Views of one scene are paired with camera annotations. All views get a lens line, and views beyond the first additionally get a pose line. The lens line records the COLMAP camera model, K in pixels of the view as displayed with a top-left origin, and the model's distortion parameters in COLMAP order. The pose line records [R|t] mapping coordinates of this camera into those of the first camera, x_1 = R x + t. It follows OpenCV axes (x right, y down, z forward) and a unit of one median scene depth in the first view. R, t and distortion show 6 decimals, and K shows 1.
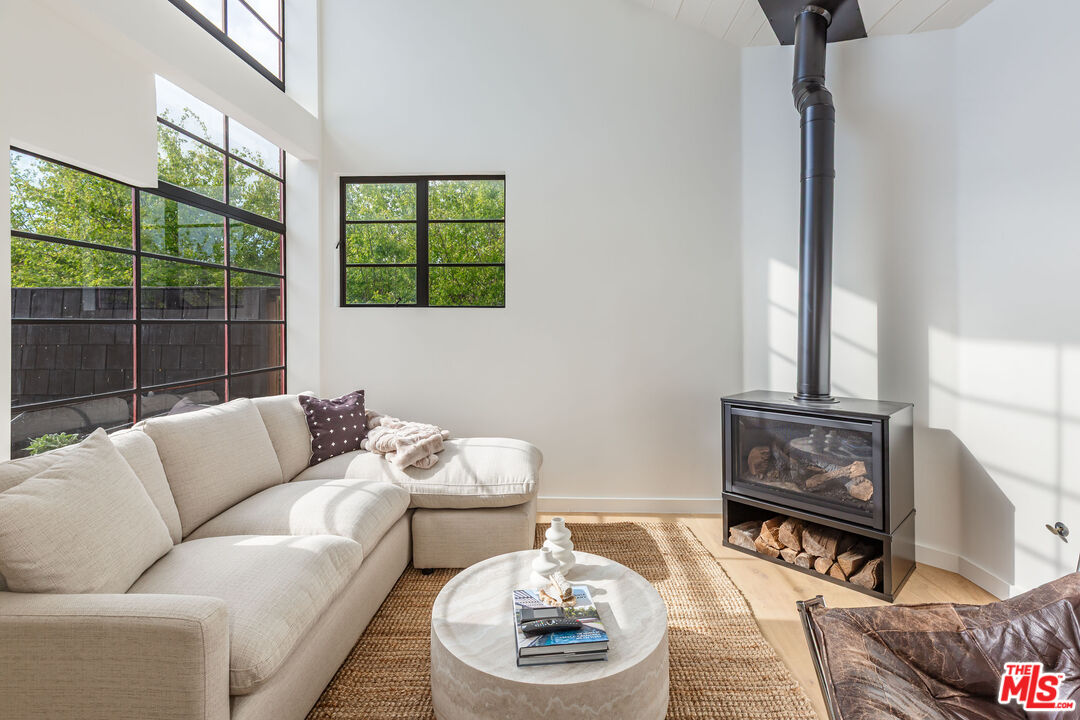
lens RADIAL K [[505.3, 0, 539.5], [0, 505.3, 322.1], [0, 0, 1]] dist [0.008689, -0.000149]
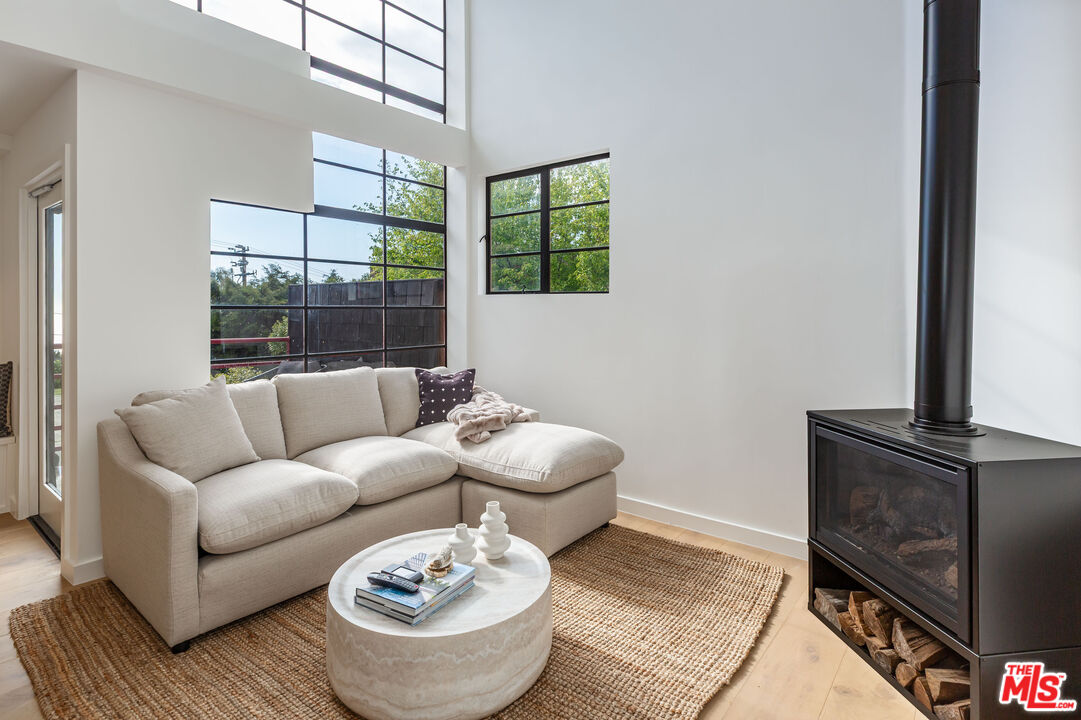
lens RADIAL K [[550.7, 0, 539.6], [0, 550.7, 308.9], [0, 0, 1]] dist [0.001332, -0.000196]
pose [[0.805291, 0.003845, -0.592867, 0.522682], [-0.002250, 0.999992, 0.003428, -0.002597], [0.592876, -0.001427, 0.805293, 0.114454]]
